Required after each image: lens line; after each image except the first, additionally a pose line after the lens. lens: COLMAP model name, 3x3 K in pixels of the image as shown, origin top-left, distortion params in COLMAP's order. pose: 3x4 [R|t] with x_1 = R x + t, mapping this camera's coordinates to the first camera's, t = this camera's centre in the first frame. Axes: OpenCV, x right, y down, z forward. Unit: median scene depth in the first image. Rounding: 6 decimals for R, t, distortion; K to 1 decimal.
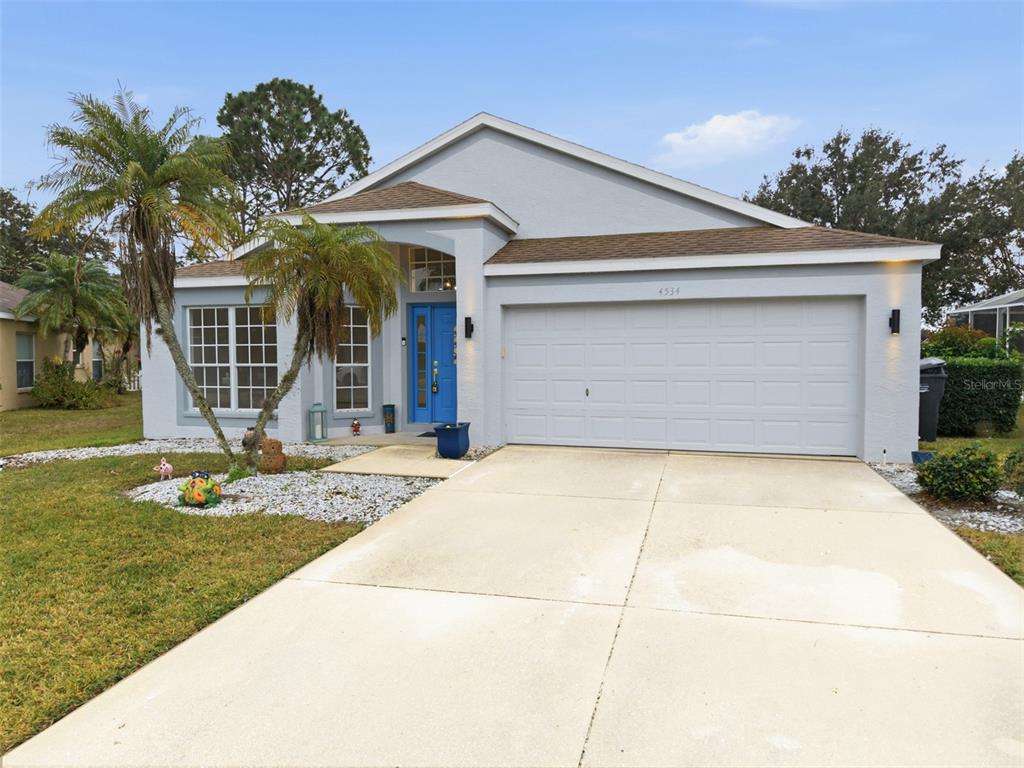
lens RADIAL K [[693.3, 0, 512.0], [0, 693.3, 384.0], [0, 0, 1]] dist [0.017657, -0.000244]
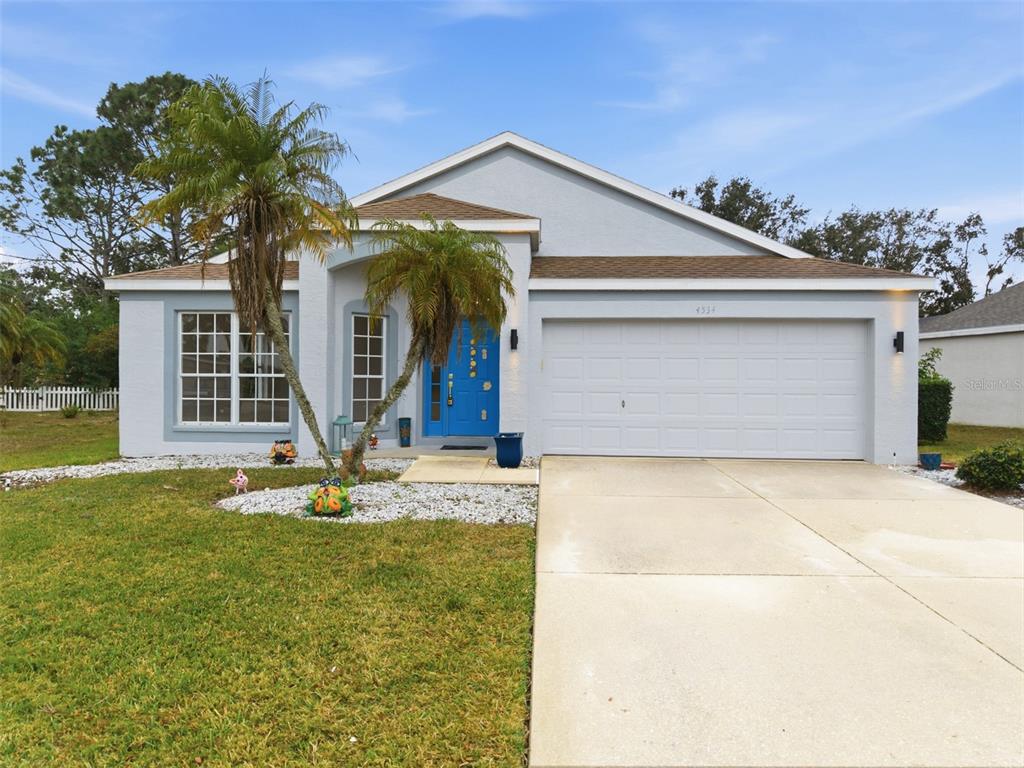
lens RADIAL K [[702.7, 0, 512.0], [0, 702.7, 384.0], [0, 0, 1]] dist [0.013886, -0.000938]
pose [[0.974763, 0.010151, 0.223010, -0.286485], [-0.002140, 0.999345, -0.036134, 0.020300], [-0.223231, 0.034745, 0.974146, 0.000717]]
